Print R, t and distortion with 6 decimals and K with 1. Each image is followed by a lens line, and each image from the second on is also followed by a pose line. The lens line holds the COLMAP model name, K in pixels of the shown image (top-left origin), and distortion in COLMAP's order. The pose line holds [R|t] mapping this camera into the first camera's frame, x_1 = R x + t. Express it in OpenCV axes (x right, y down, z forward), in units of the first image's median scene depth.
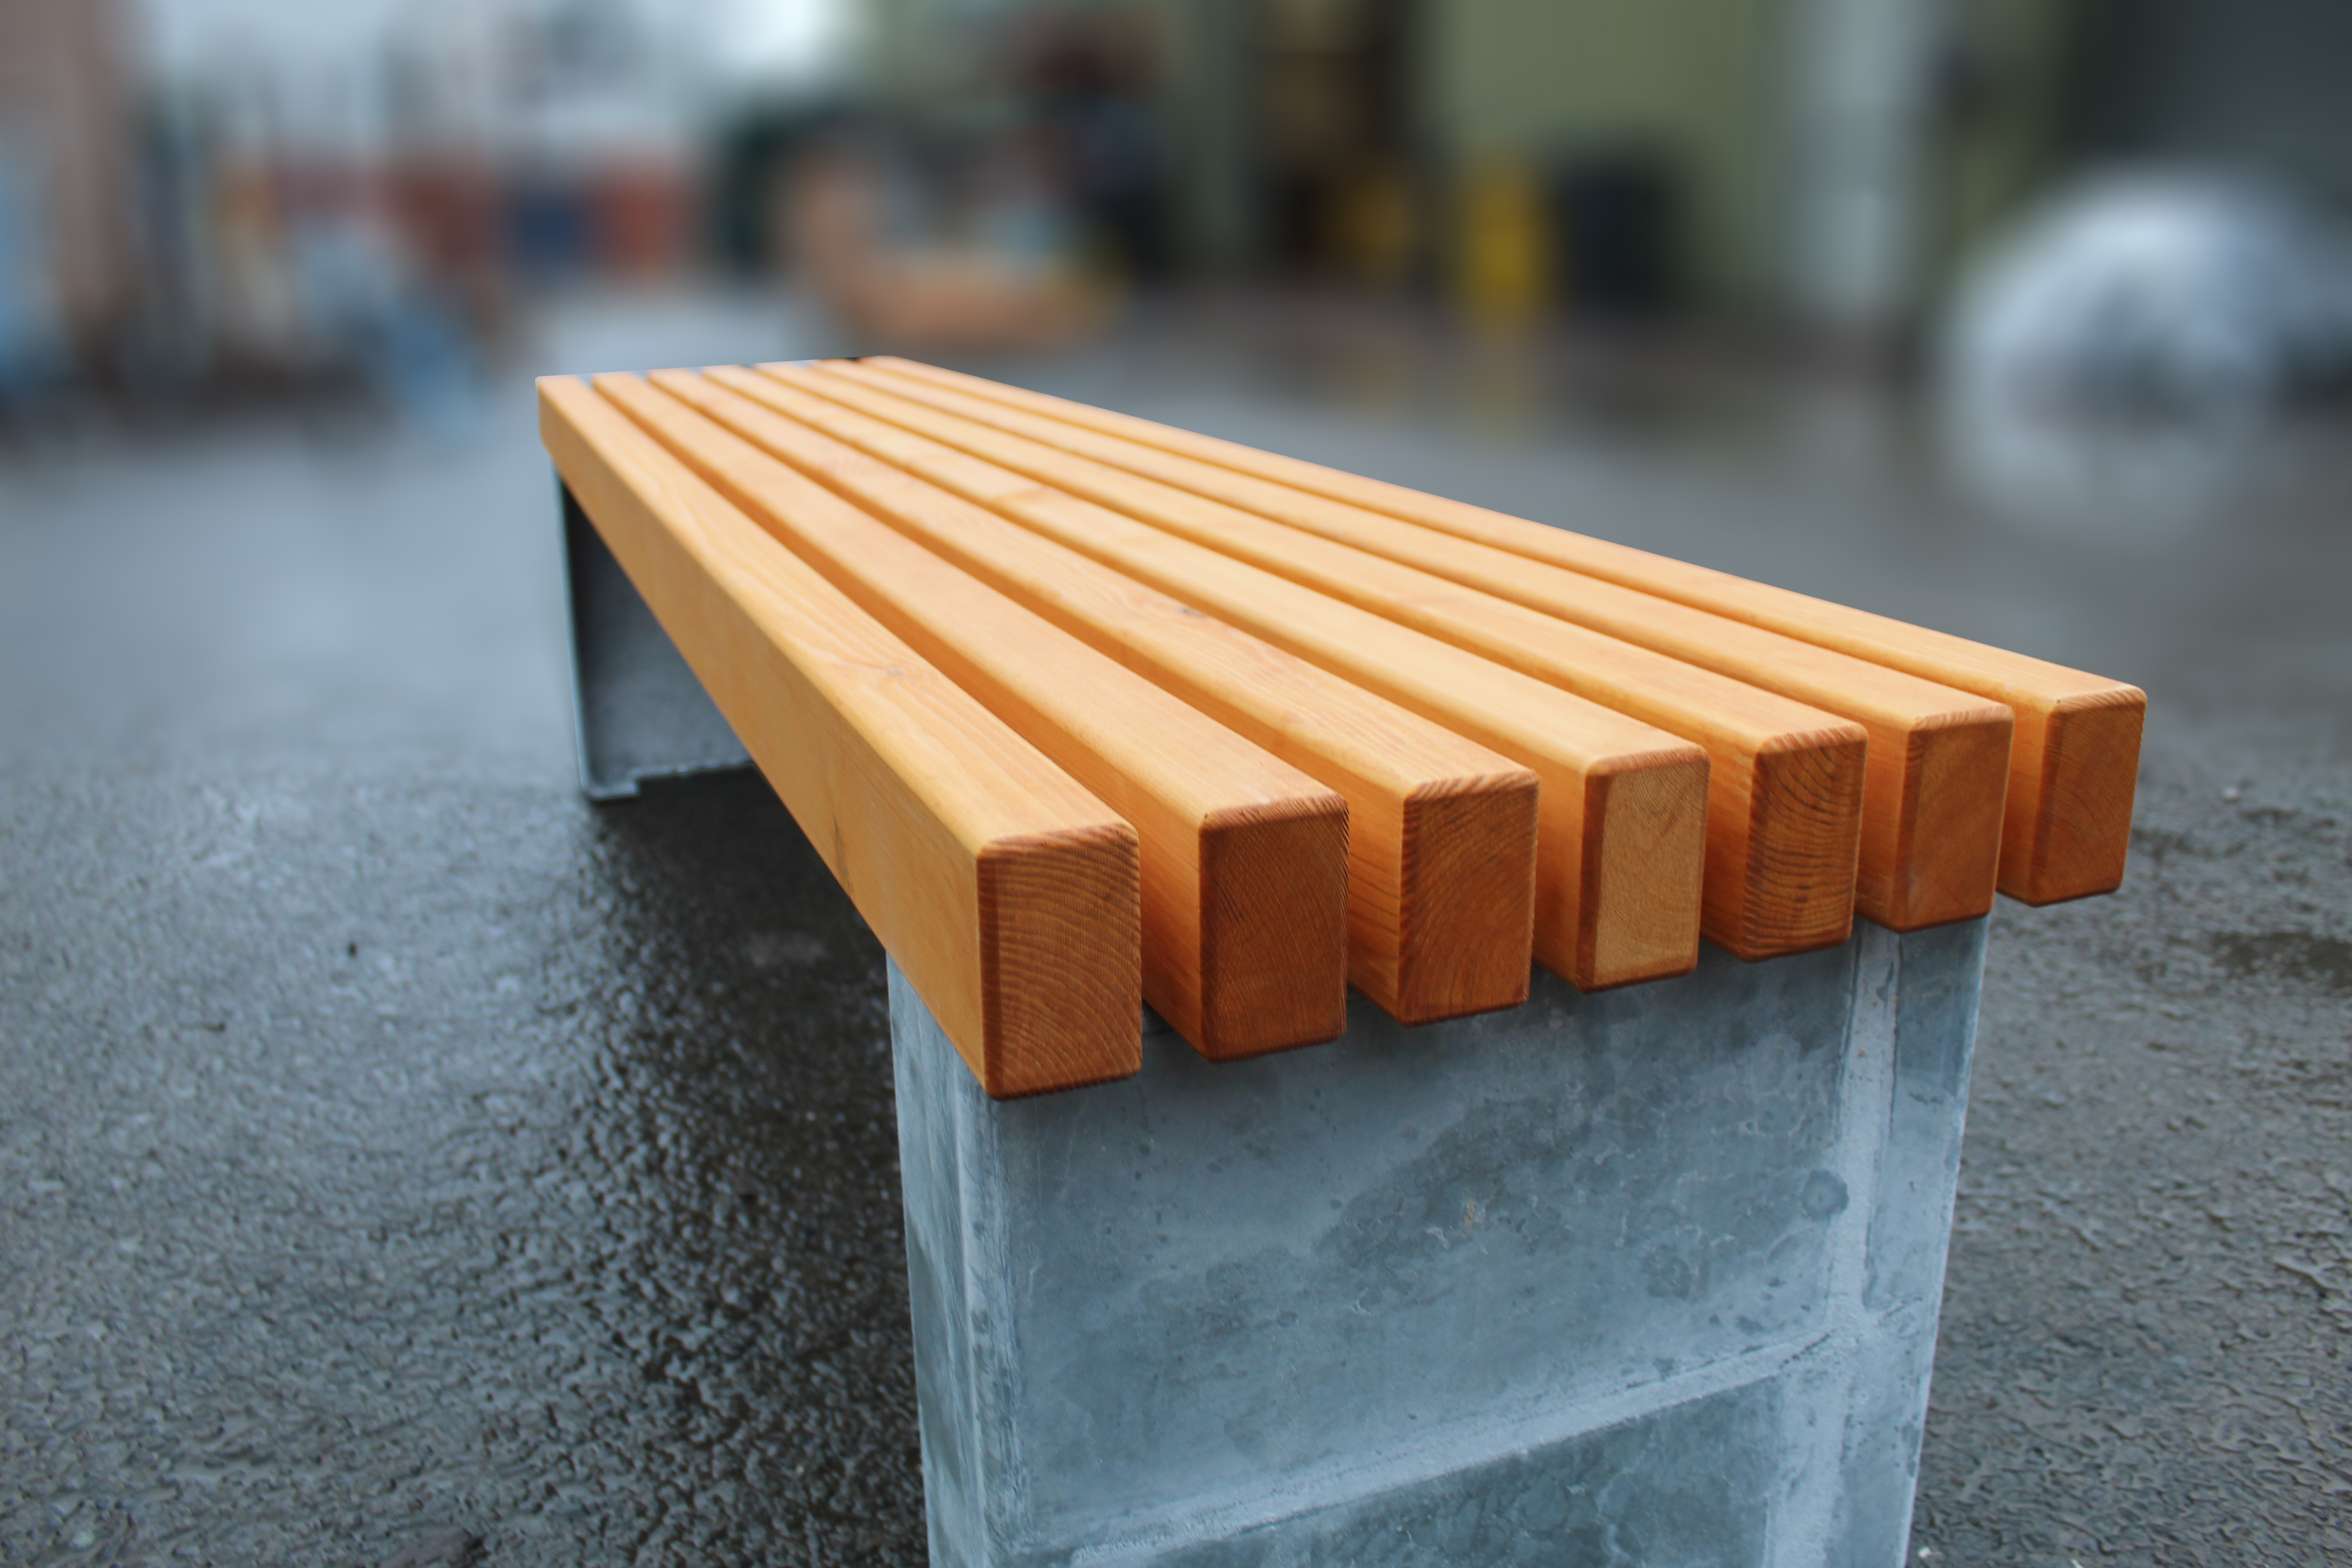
lens RADIAL K [[1949.6, 0, 1176.0], [0, 1949.6, 784.0], [0, 0, 1]] dist [-0.171984, 0.155544]
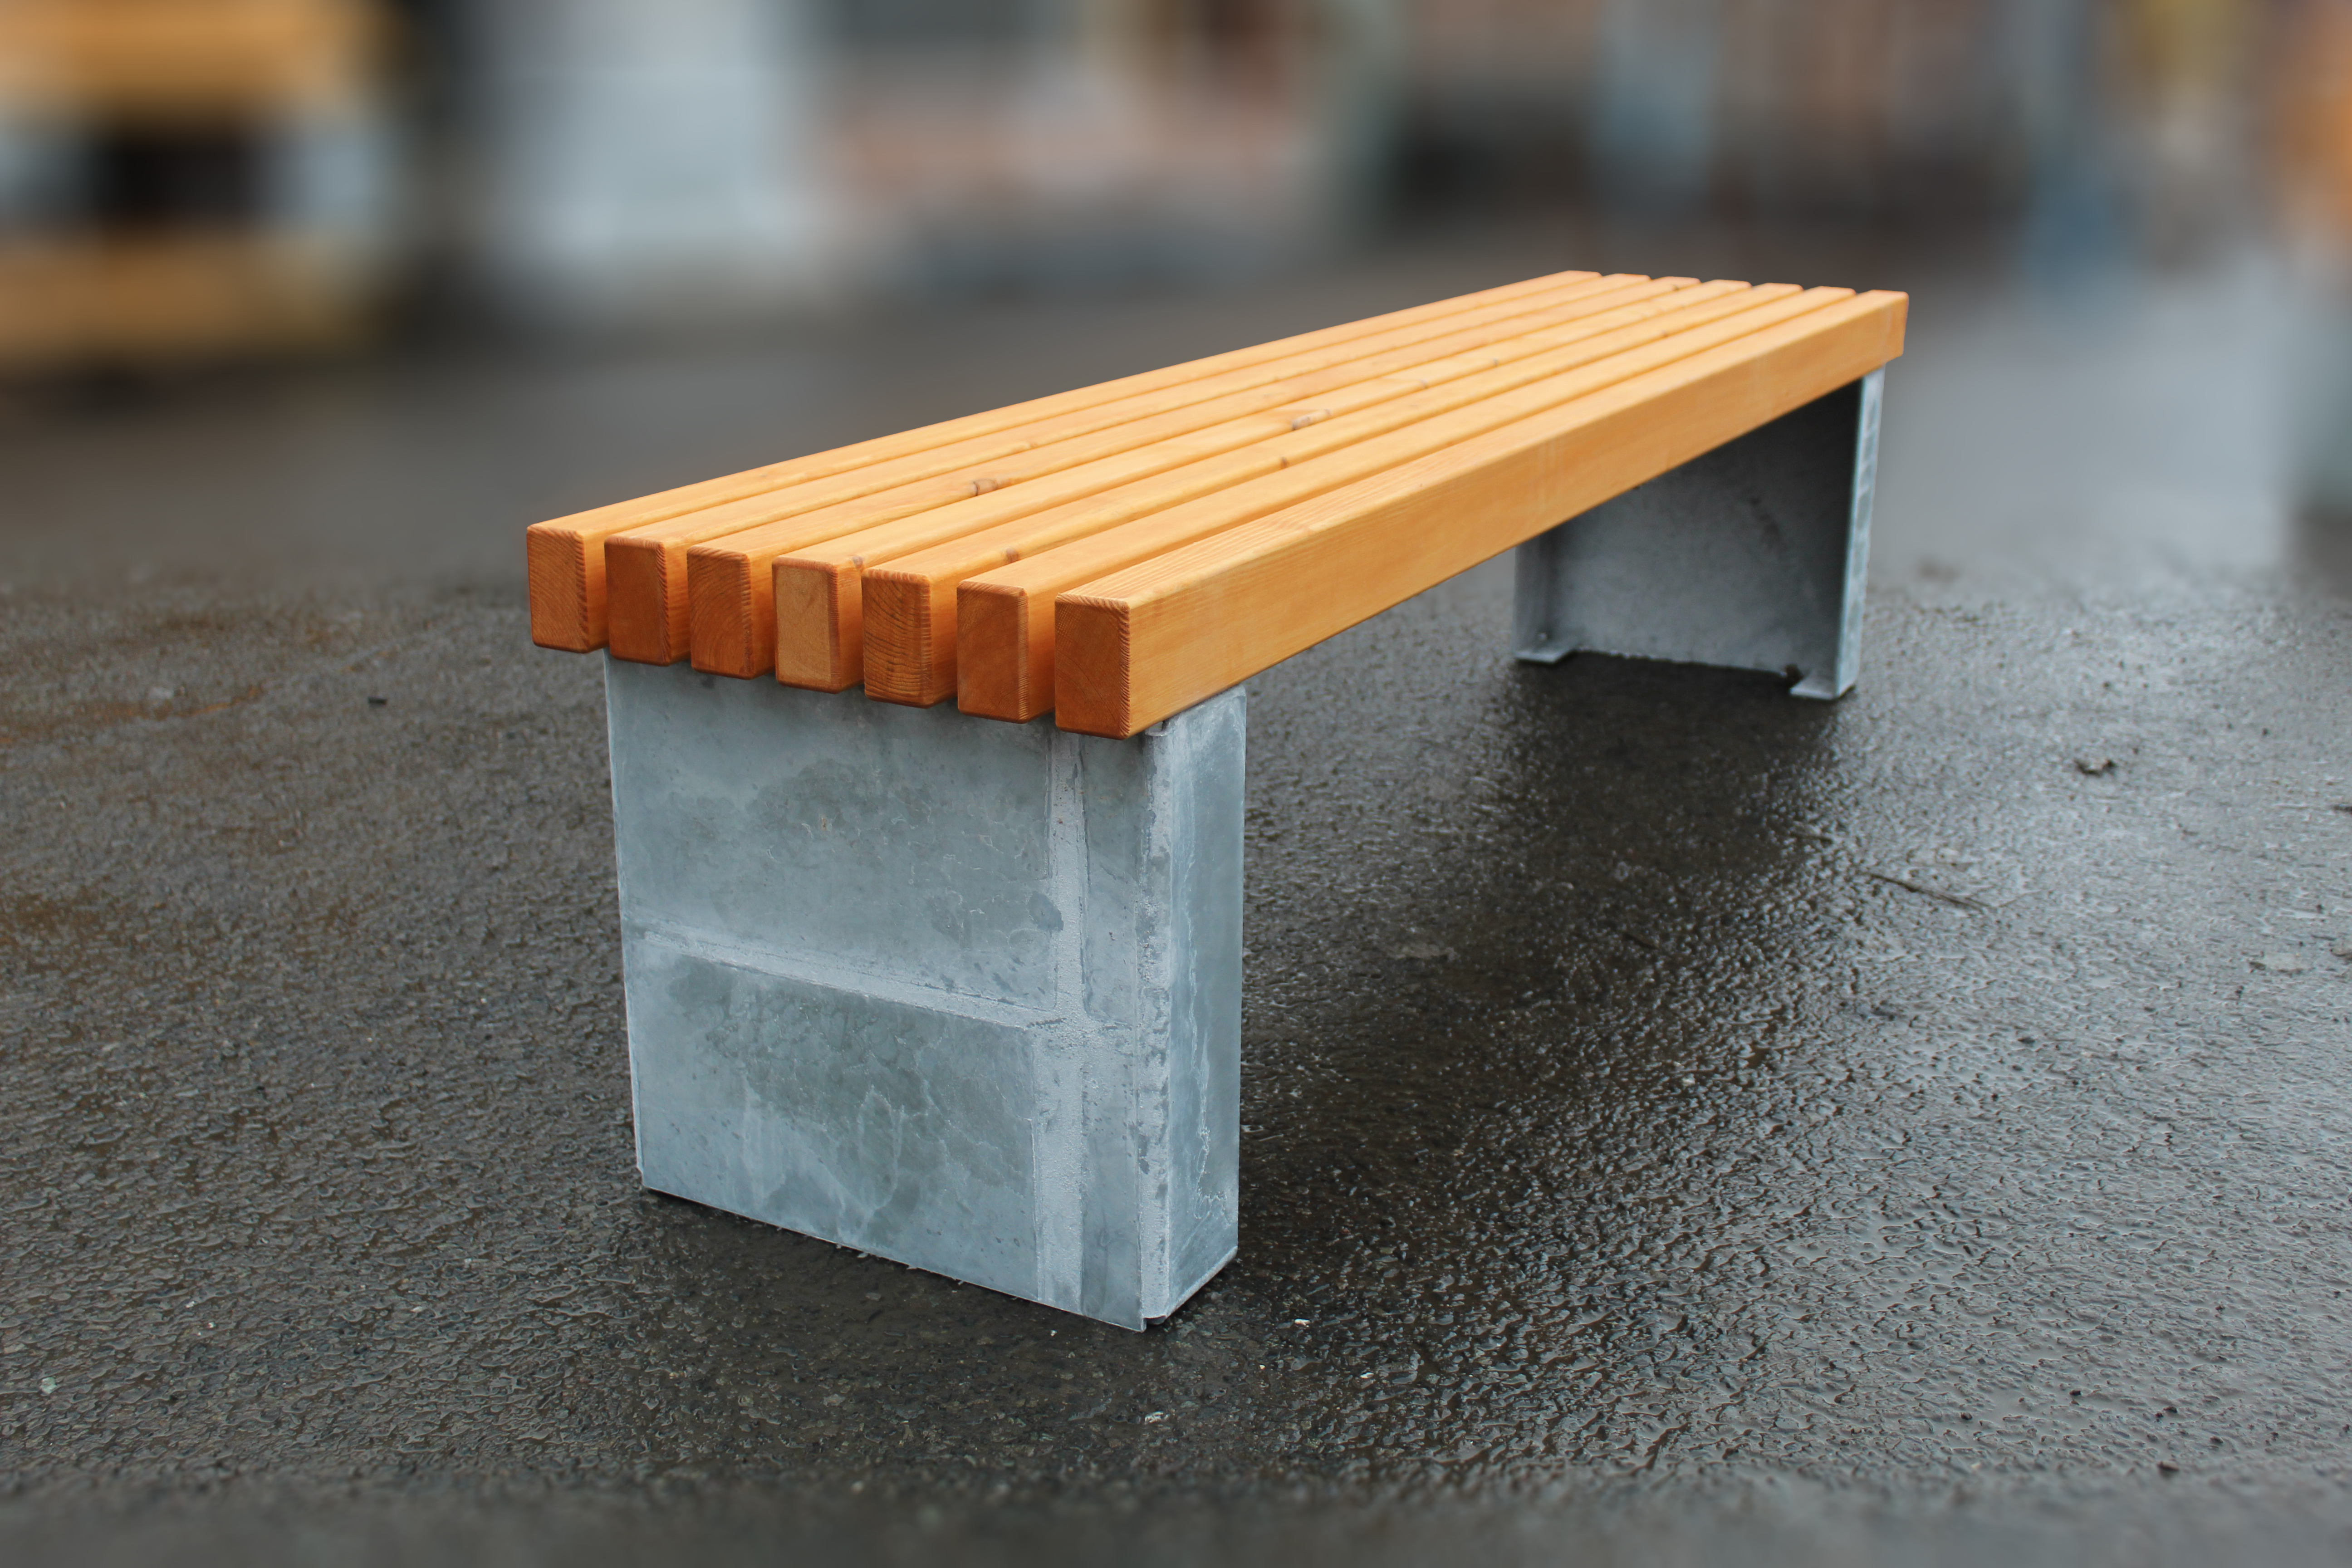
lens RADIAL K [[2502.0, 0, 1144.8], [0, 2502.0, 783.5], [0, 0, 1]] dist [-0.116631, -0.002414]
pose [[0.627968, 0.245709, -0.738433, 1.951741], [-0.231901, 0.964825, 0.123830, -0.156381], [0.742885, 0.093482, 0.662860, -0.282522]]
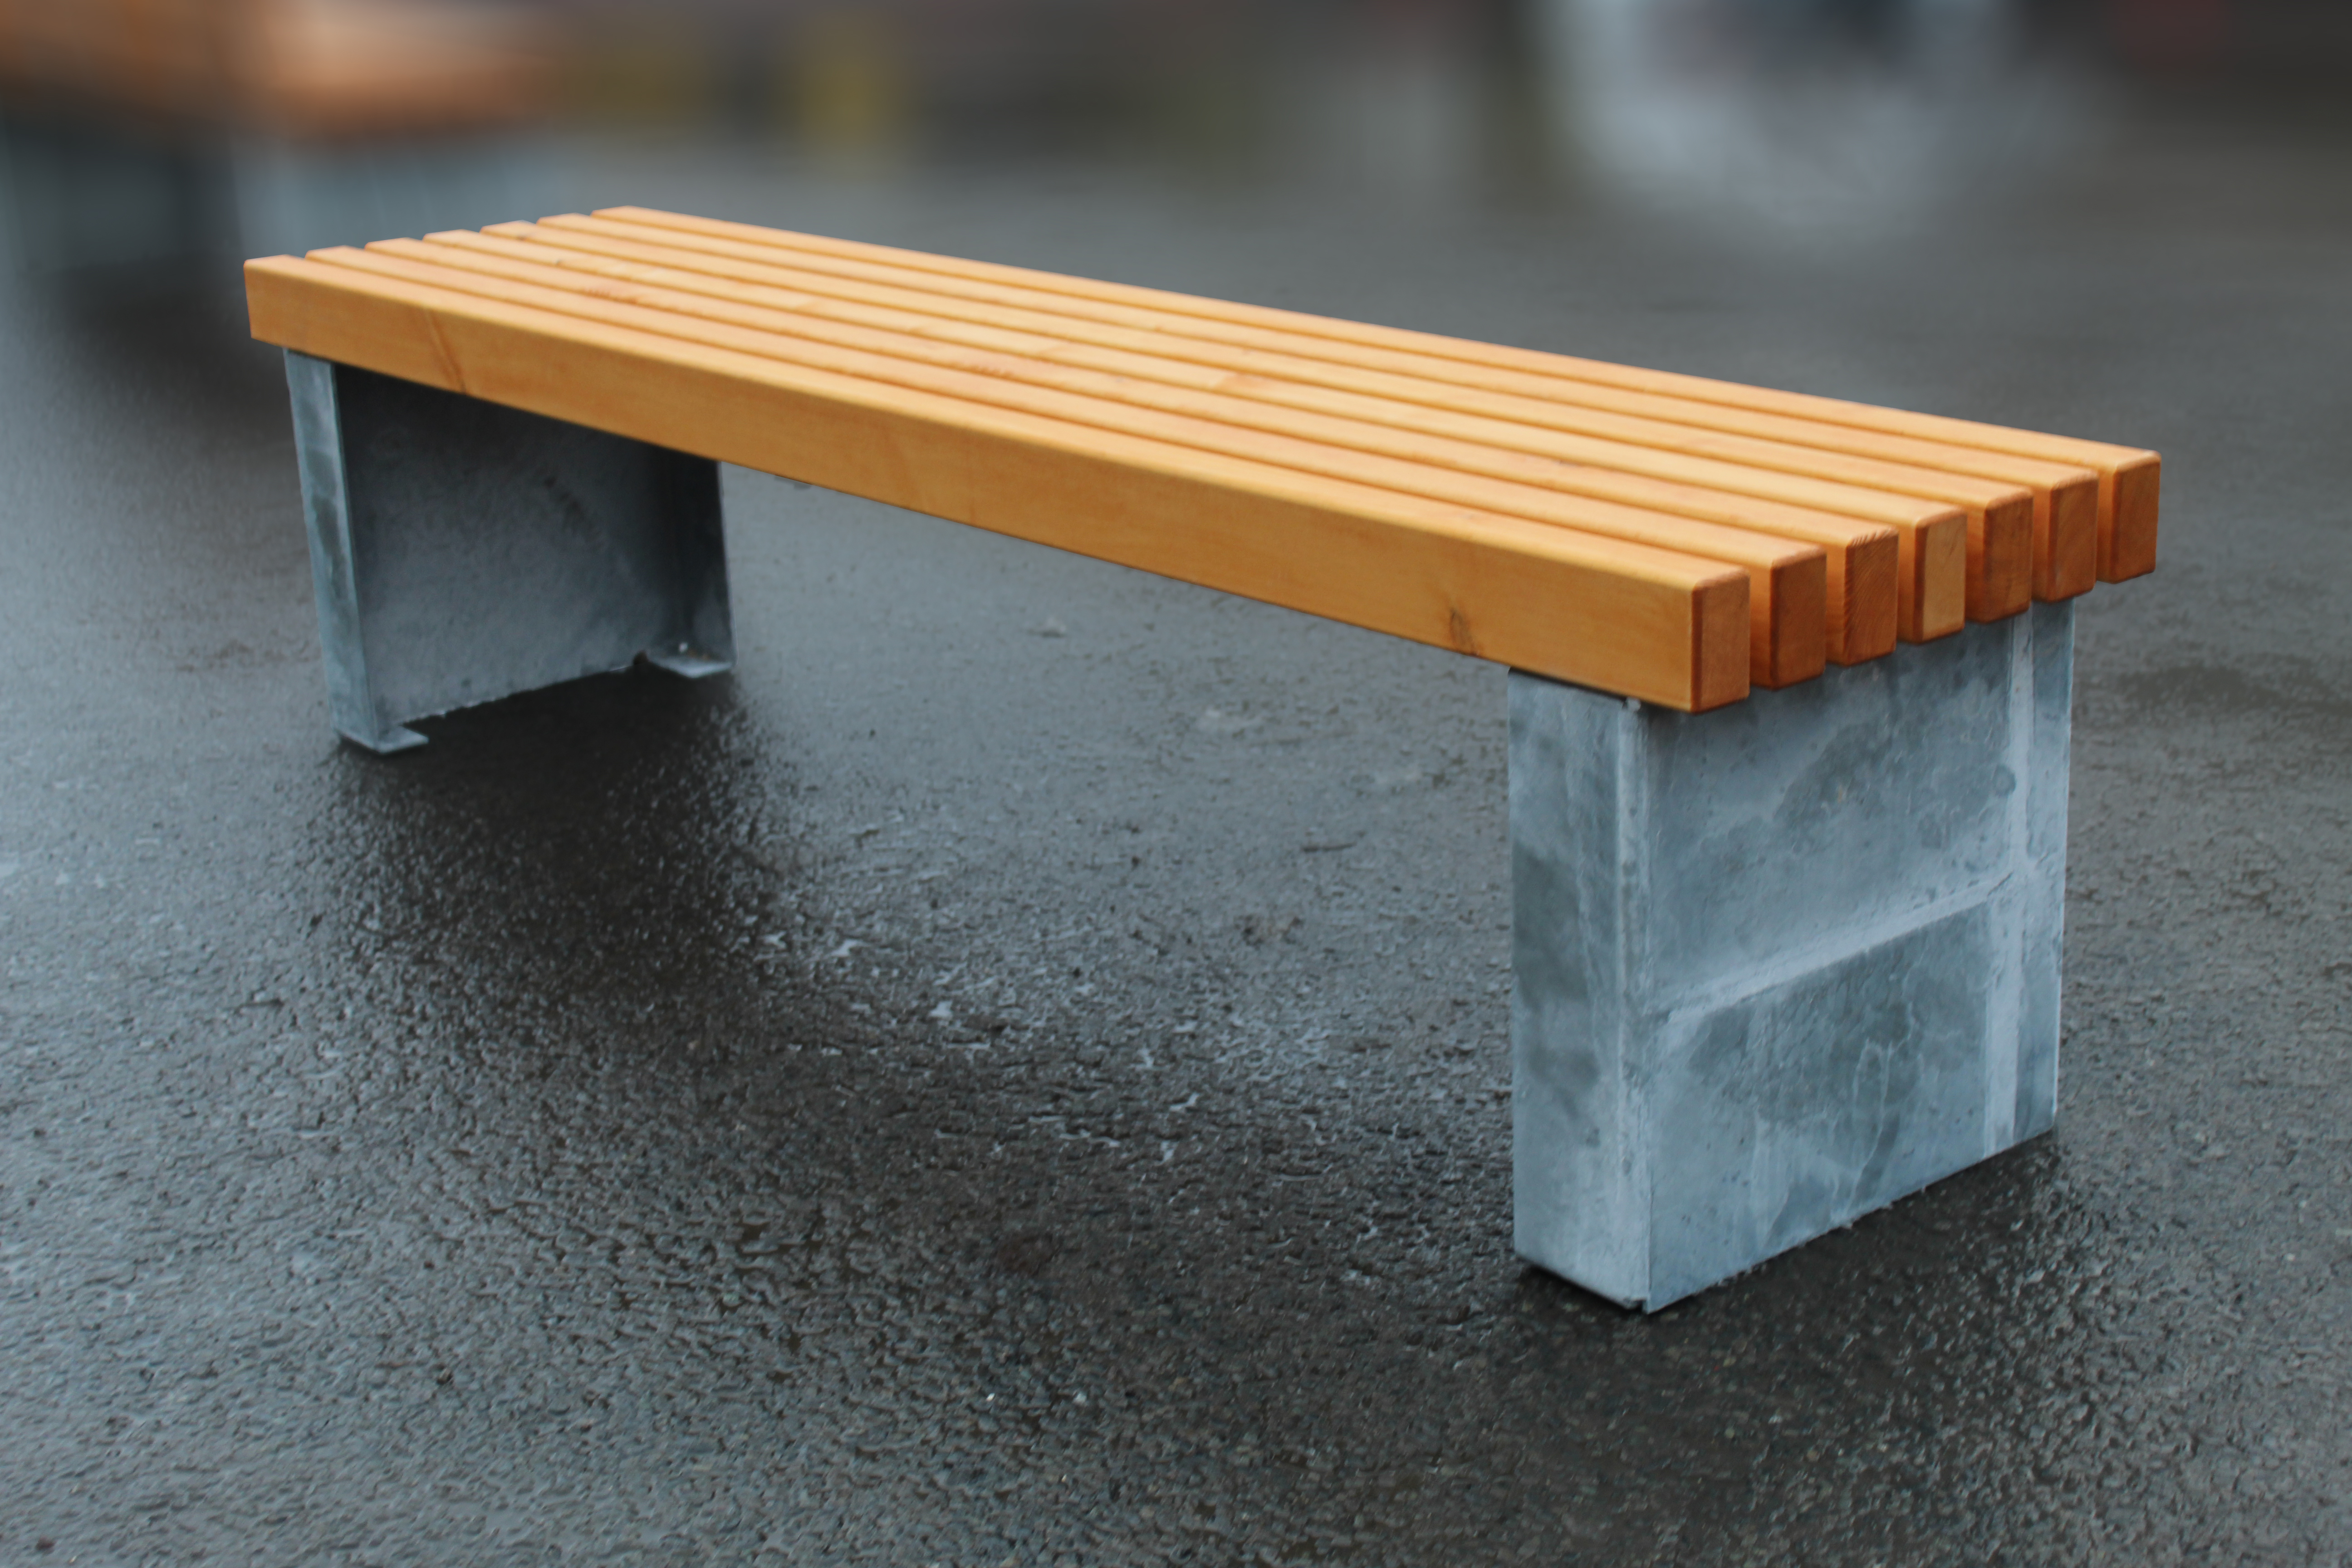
lens RADIAL K [[3466.0, 0, 1176.0], [0, 3466.0, 784.0], [0, 0, 1]] dist [-0.049979, -0.068444]
pose [[0.951417, -0.119319, 0.283845, -1.260439], [0.115994, 0.992839, 0.028556, 0.054864], [-0.285220, 0.005756, 0.958445, -1.756778]]
